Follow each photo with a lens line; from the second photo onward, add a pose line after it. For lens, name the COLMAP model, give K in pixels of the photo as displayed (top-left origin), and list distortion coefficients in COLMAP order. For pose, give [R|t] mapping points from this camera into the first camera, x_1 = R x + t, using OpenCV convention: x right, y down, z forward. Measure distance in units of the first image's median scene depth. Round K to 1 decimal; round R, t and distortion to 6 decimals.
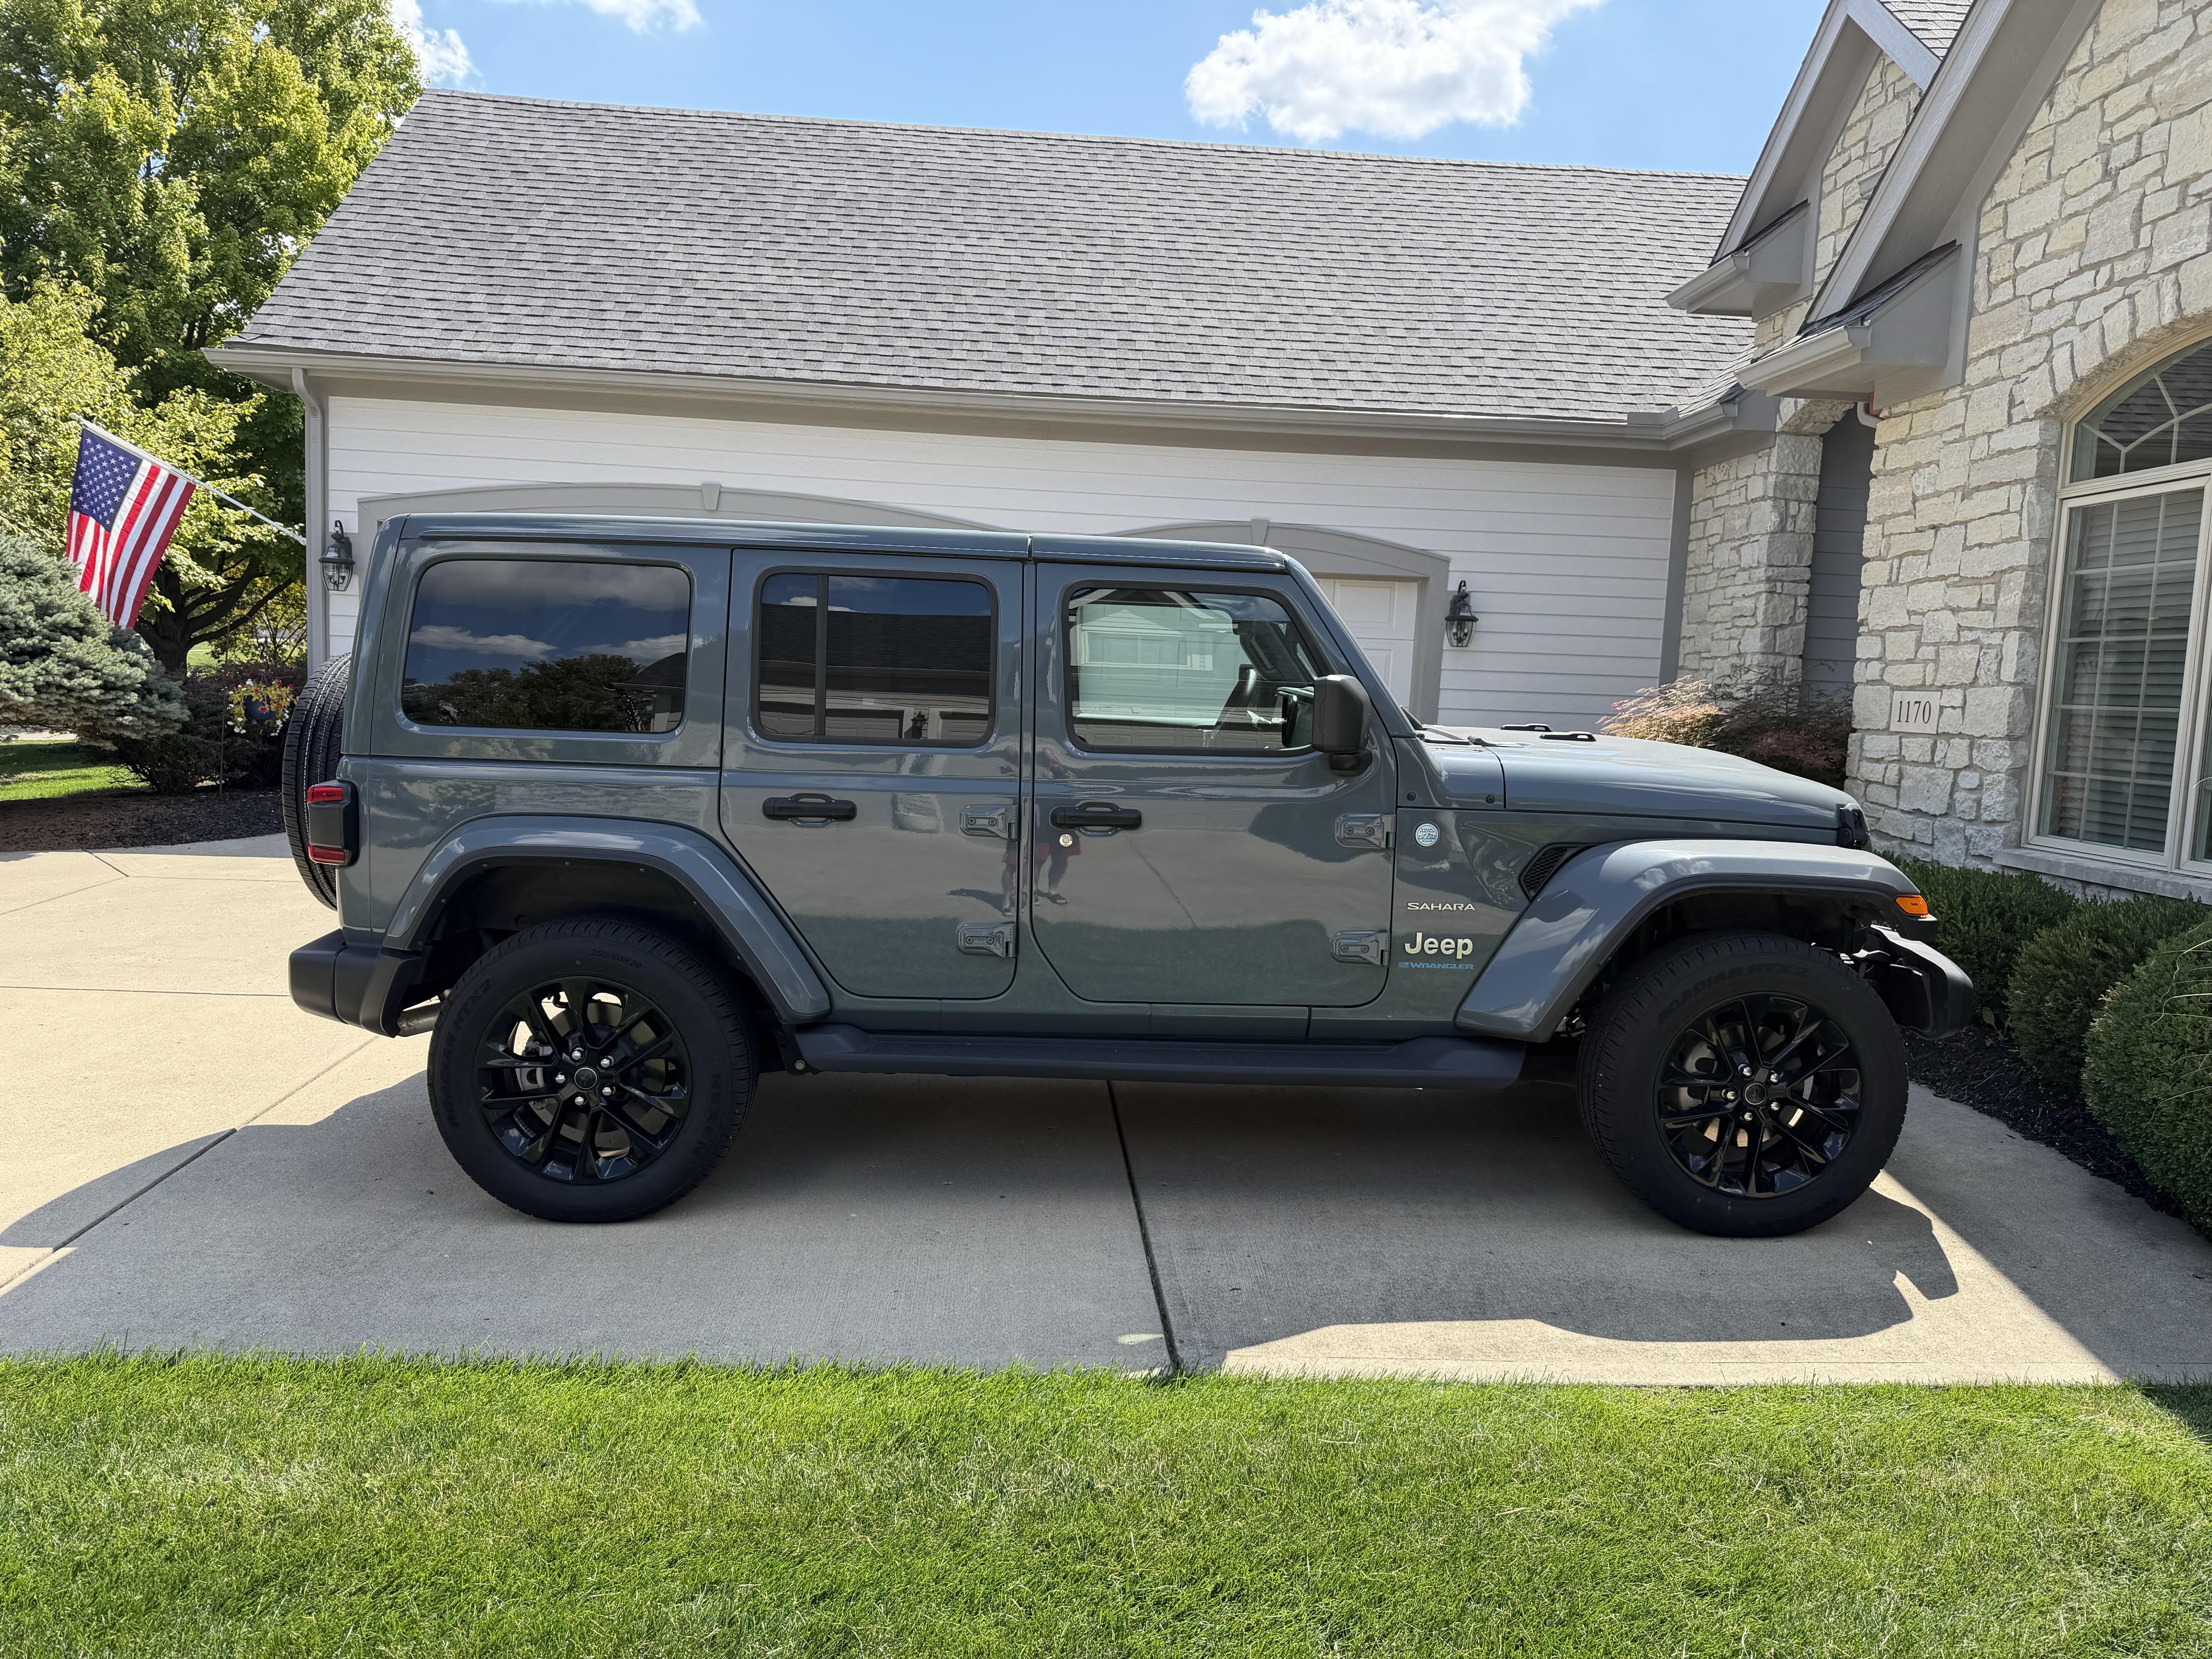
lens RADIAL K [[1524.7, 0, 1103.3], [0, 1524.7, 798.6], [0, 0, 1]] dist [0.031823, -0.003709]
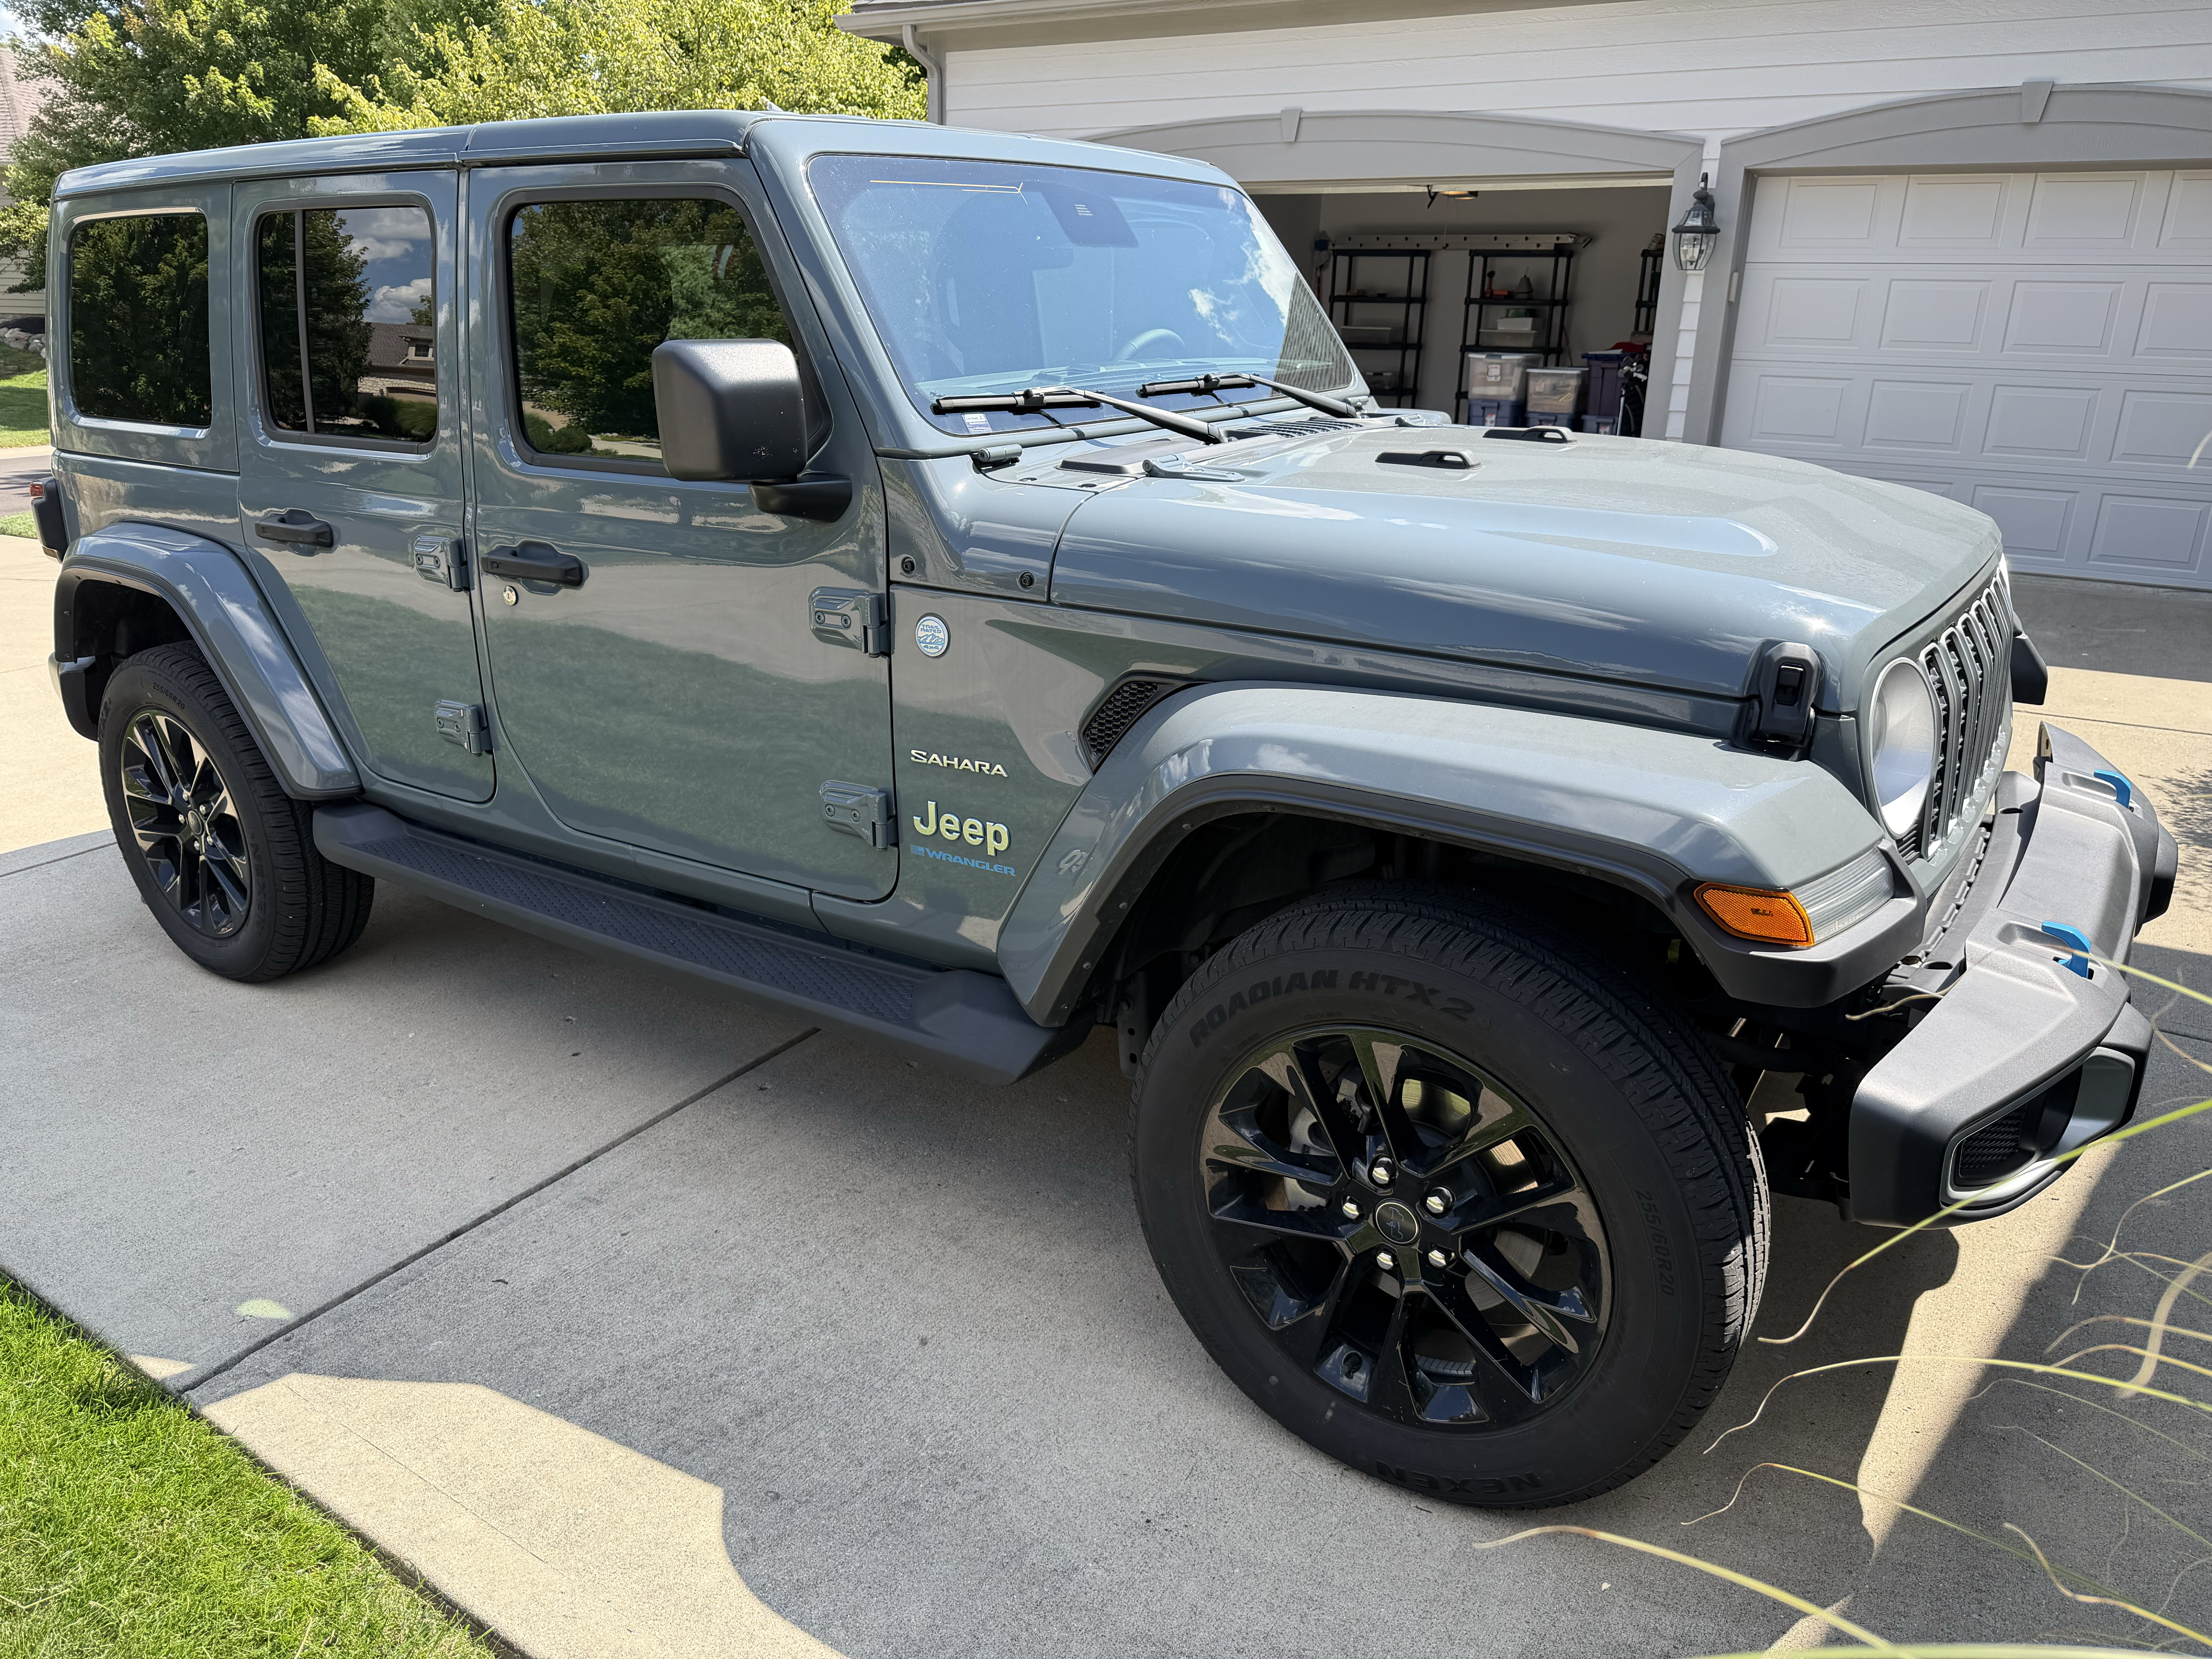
lens RADIAL K [[1534.0, 0, 1106.0], [0, 1534.0, 829.5], [0, 0, 1]] dist [-0.000191, -0.004069]
pose [[0.835842, 0.158654, -0.525544, 0.576312], [-0.037245, 0.971511, 0.234049, -0.042251], [0.547705, -0.176054, 0.817939, 0.555135]]
